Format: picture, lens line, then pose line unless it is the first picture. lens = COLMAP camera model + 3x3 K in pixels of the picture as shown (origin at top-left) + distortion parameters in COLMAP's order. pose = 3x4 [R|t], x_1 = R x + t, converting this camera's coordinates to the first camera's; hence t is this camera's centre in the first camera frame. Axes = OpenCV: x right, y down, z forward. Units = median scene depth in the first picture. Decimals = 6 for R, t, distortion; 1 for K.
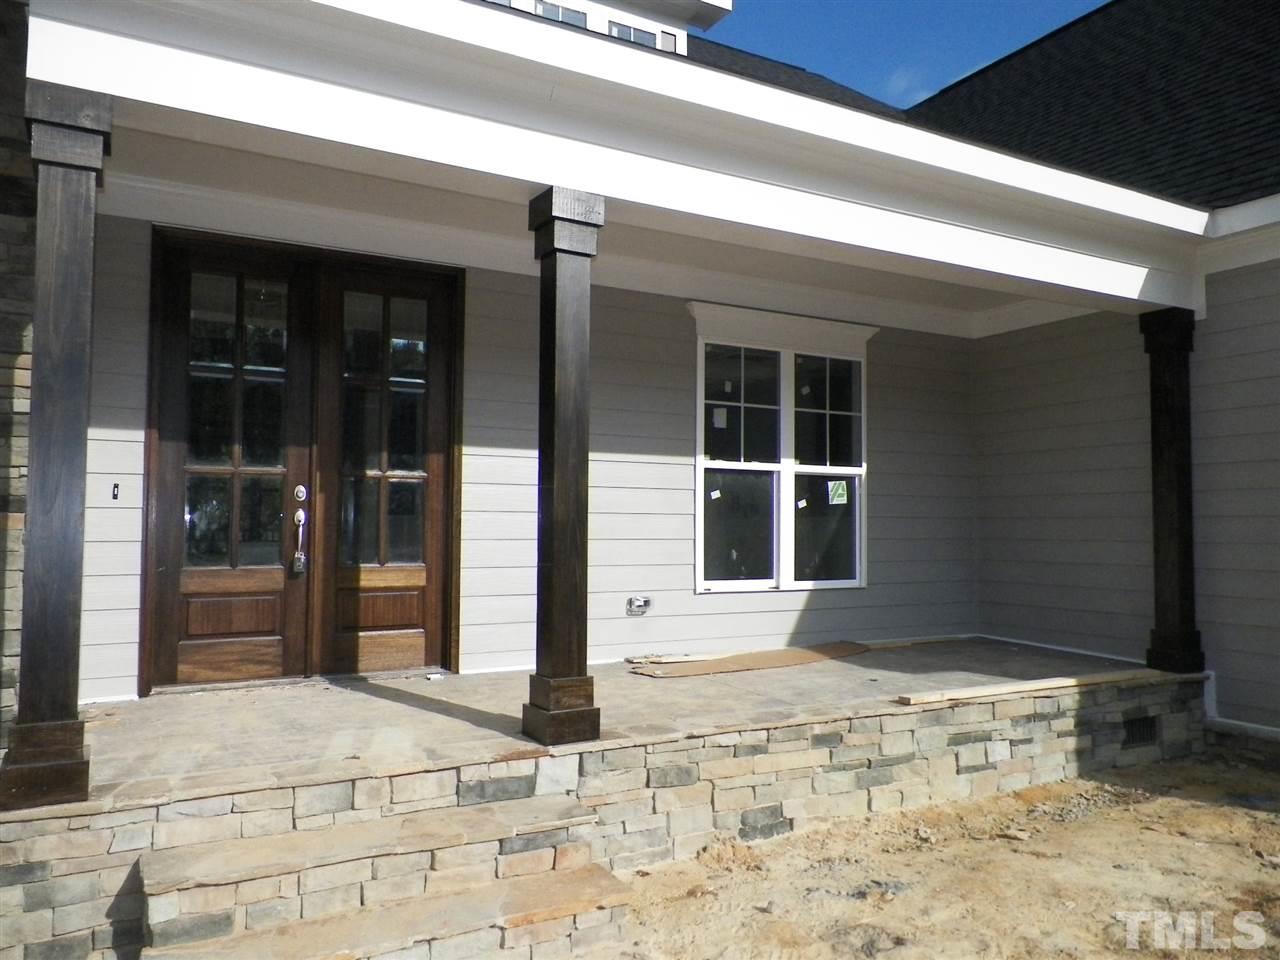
lens RADIAL K [[966.7, 0, 640.0], [0, 966.7, 480.0], [0, 0, 1]] dist [0.022924, -0.007424]
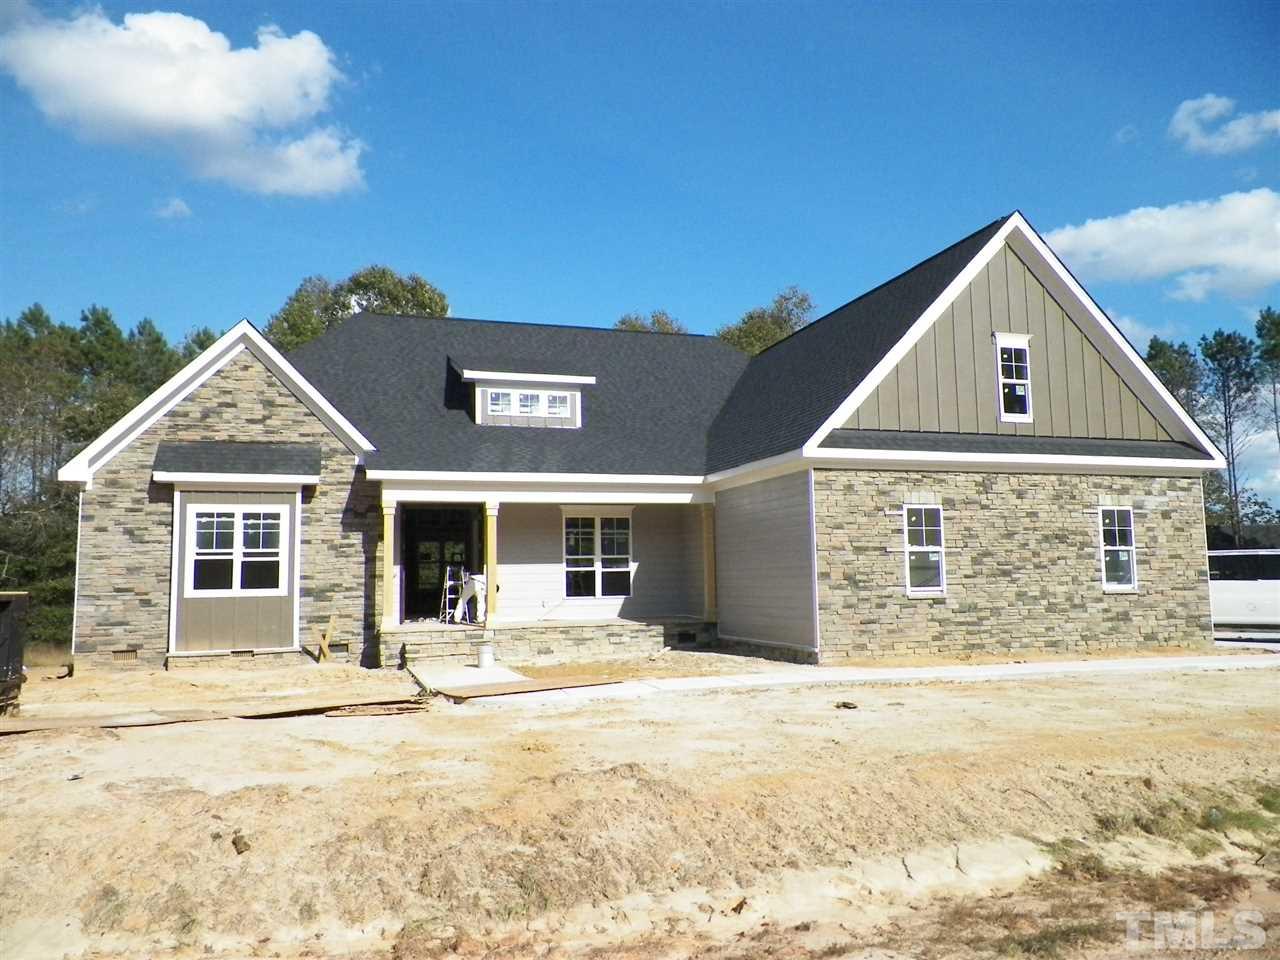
lens RADIAL K [[966.7, 0, 640.0], [0, 966.7, 480.0], [0, 0, 1]] dist [0.022924, -0.007424]
pose [[0.974762, -0.041389, -0.219375, 1.188384], [0.031569, 0.998344, -0.048085, -0.127555], [0.221002, 0.039946, 0.974455, -2.393882]]
